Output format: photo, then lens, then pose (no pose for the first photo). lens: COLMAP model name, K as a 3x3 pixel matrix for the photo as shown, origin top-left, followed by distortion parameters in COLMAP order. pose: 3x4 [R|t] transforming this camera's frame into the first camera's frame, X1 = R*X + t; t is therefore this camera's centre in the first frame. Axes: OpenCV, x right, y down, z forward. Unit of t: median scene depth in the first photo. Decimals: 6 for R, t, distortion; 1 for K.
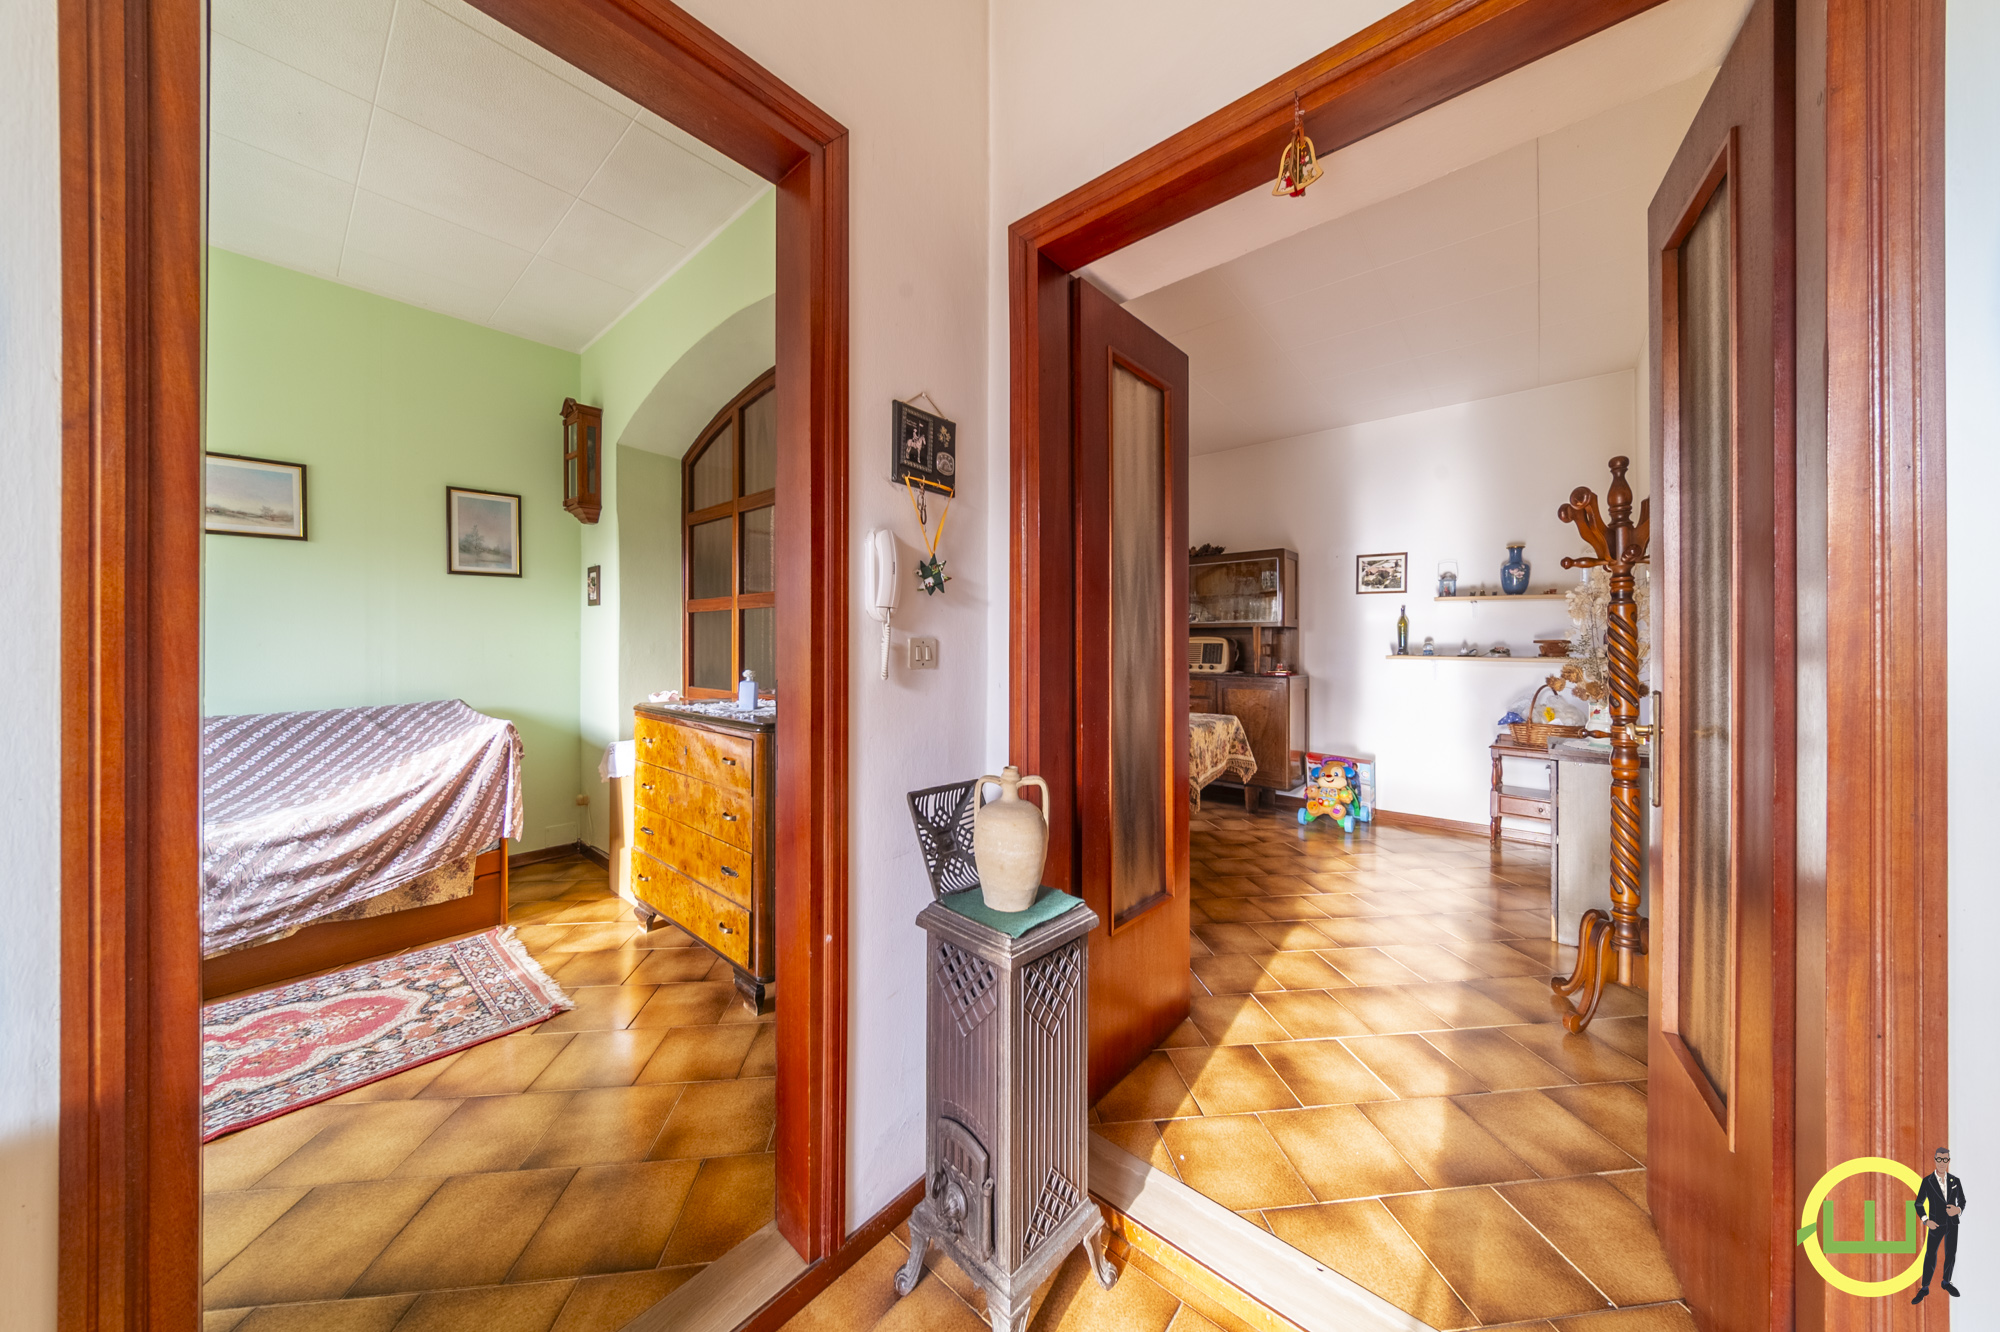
lens RADIAL K [[641.3, 0, 1004.1], [0, 641.3, 644.2], [0, 0, 1]] dist [-0.005653, -0.000156]
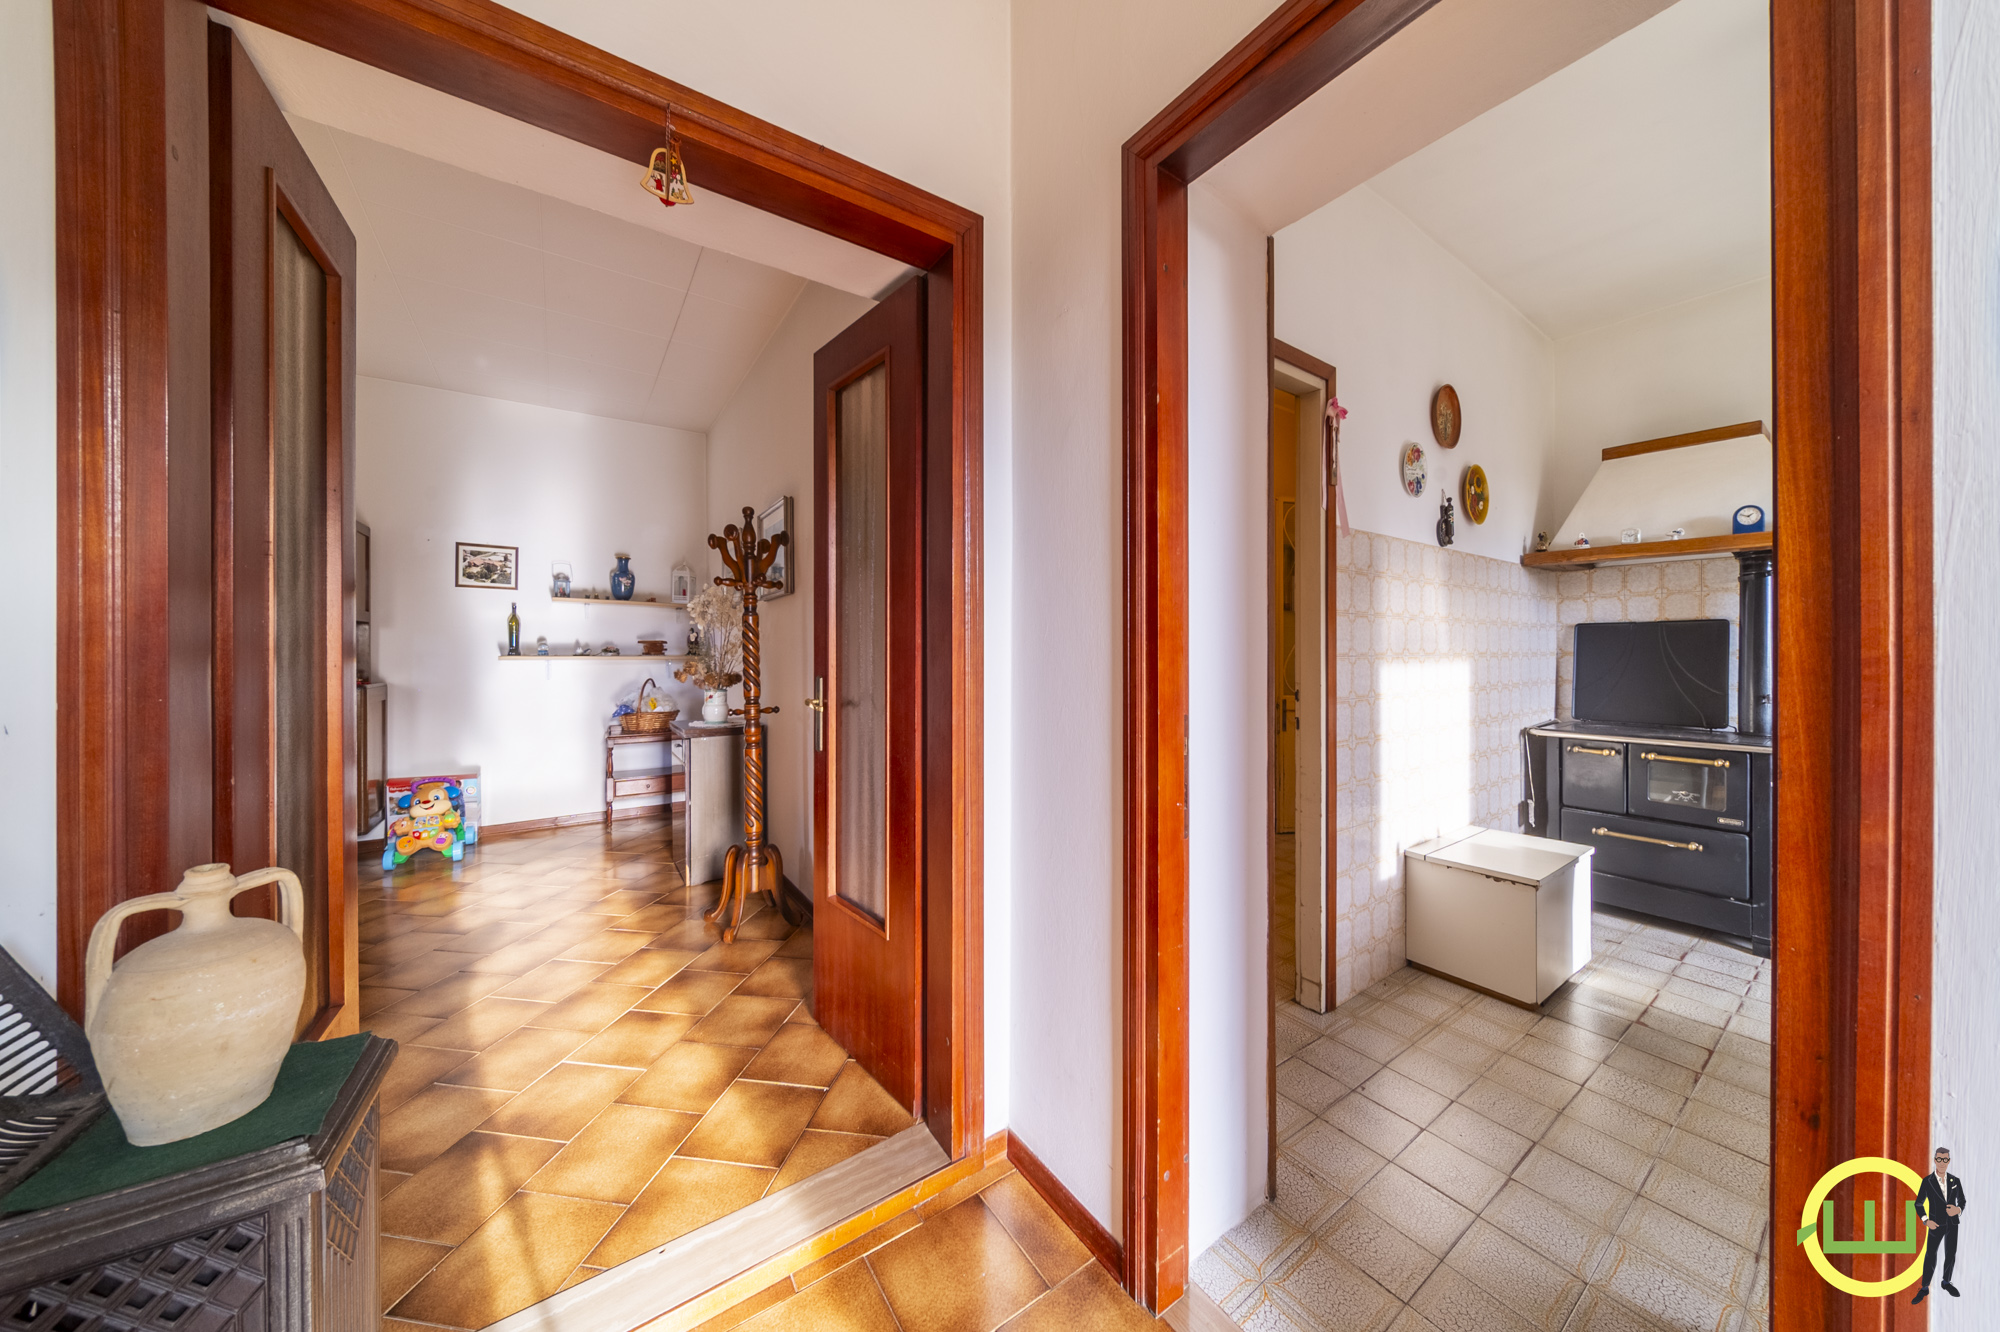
lens RADIAL K [[641.3, 0, 1004.1], [0, 641.3, 644.2], [0, 0, 1]] dist [-0.005653, -0.000156]
pose [[0.247169, 0.001087, 0.968972, -0.124199], [-0.001853, 0.999998, -0.000649, -0.000513], [-0.968971, -0.001635, 0.247170, 0.071550]]
